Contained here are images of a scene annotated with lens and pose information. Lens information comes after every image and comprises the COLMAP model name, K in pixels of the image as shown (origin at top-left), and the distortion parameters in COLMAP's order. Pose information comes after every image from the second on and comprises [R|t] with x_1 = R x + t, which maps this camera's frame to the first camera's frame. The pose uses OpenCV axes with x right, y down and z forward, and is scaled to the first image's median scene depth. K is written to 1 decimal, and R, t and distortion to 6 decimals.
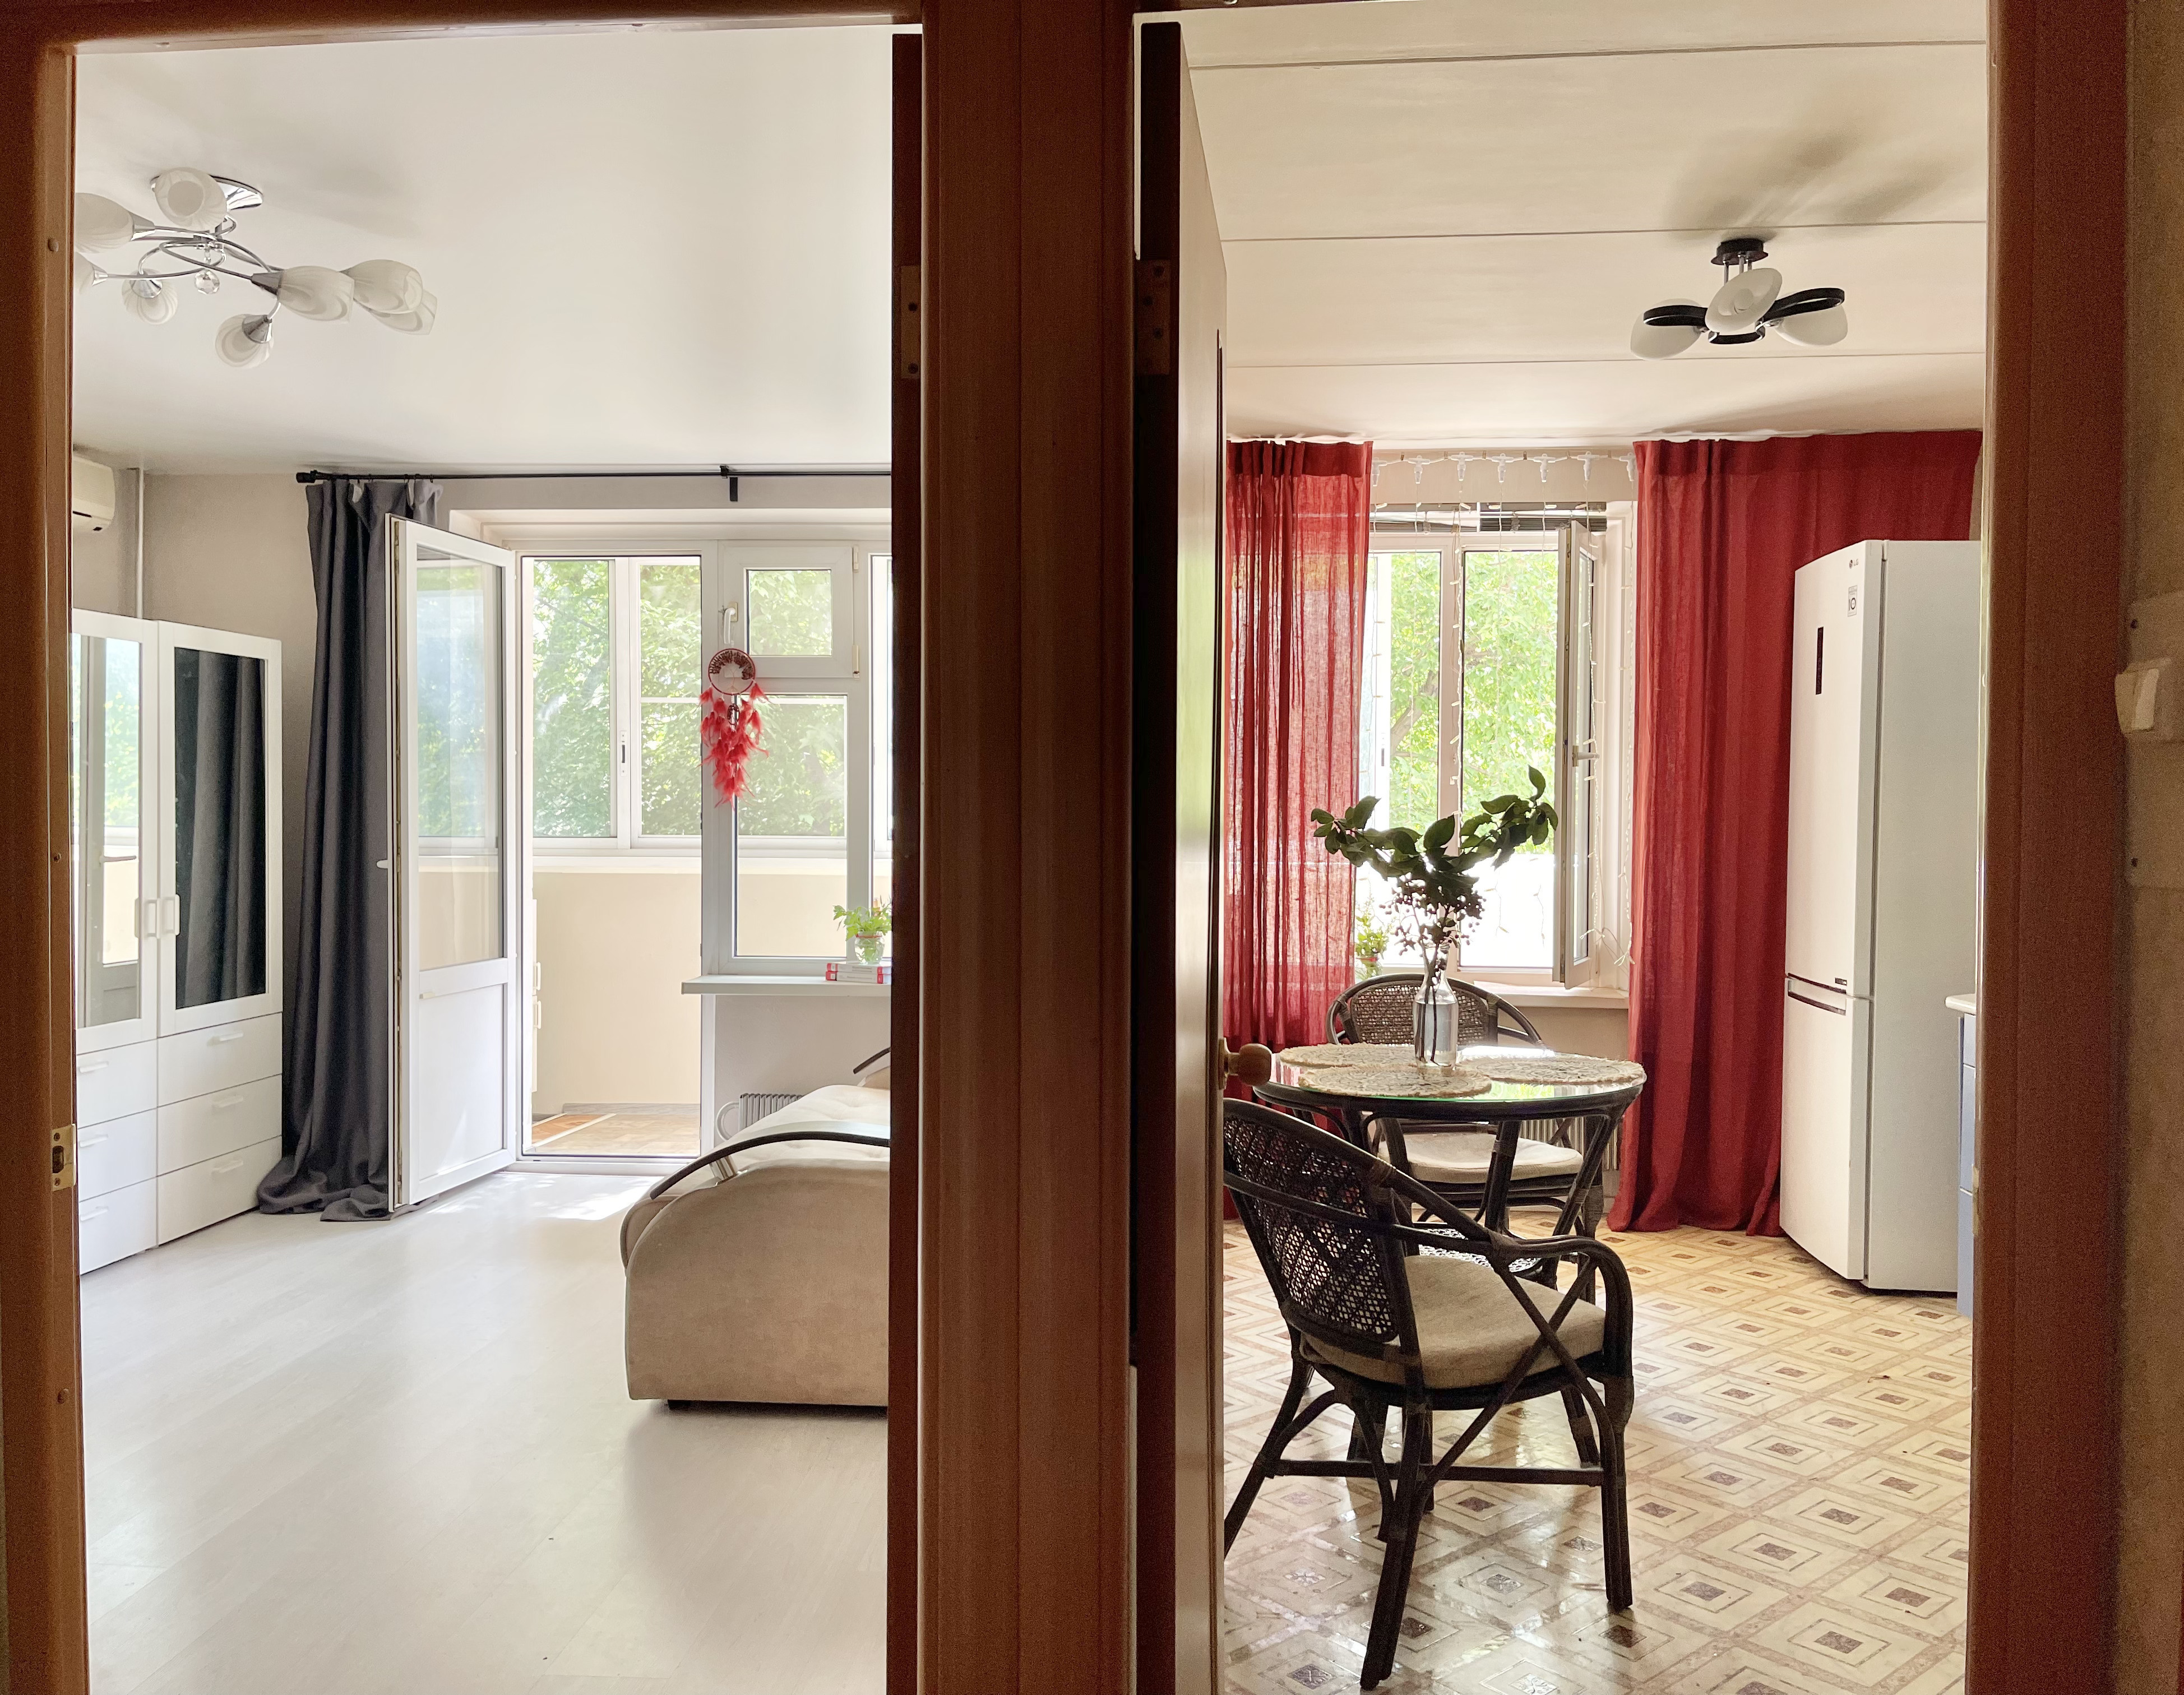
lens RADIAL K [[1717.7, 0, 1131.1], [0, 1717.7, 840.0], [0, 0, 1]] dist [0.034684, -0.007416]
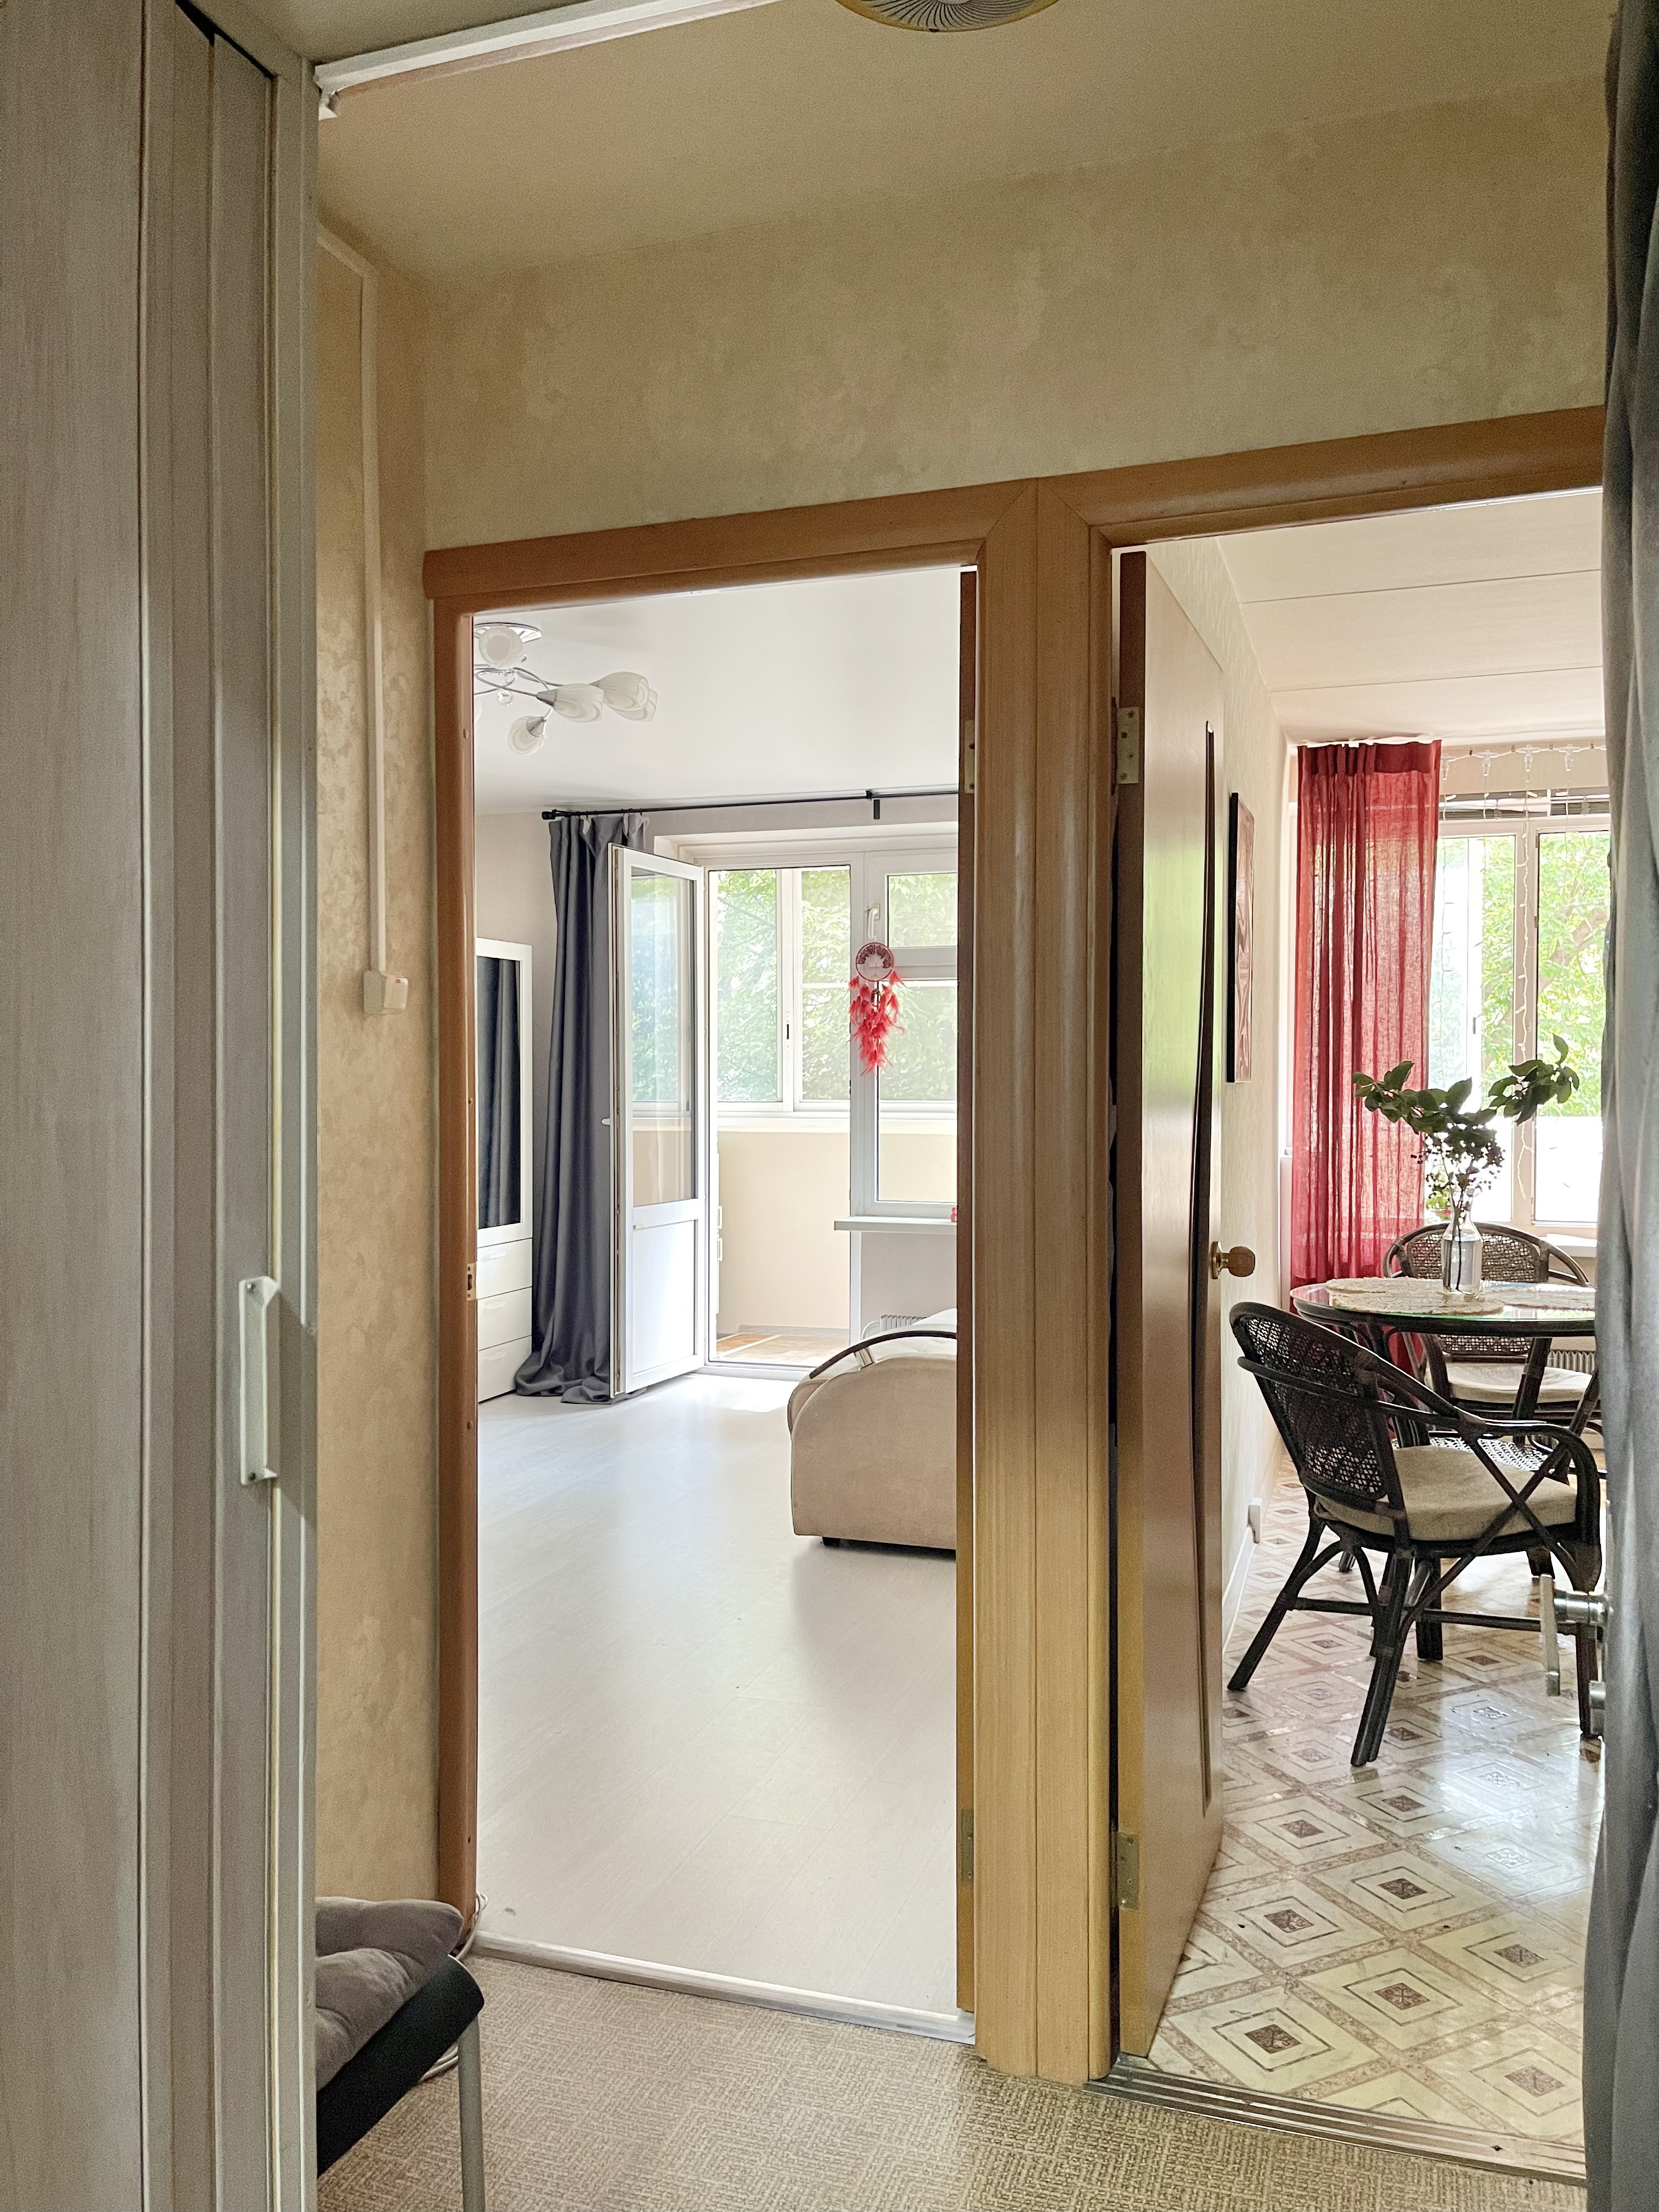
lens RADIAL K [[1673.9, 0, 831.9], [0, 1673.9, 1135.1], [0, 0, 1]] dist [0.058777, 0.000154]
pose [[0.966651, 0.004840, -0.256050, 0.041060], [-0.001015, 0.999886, 0.015070, 0.005372], [0.256094, -0.014308, 0.966546, -0.145268]]
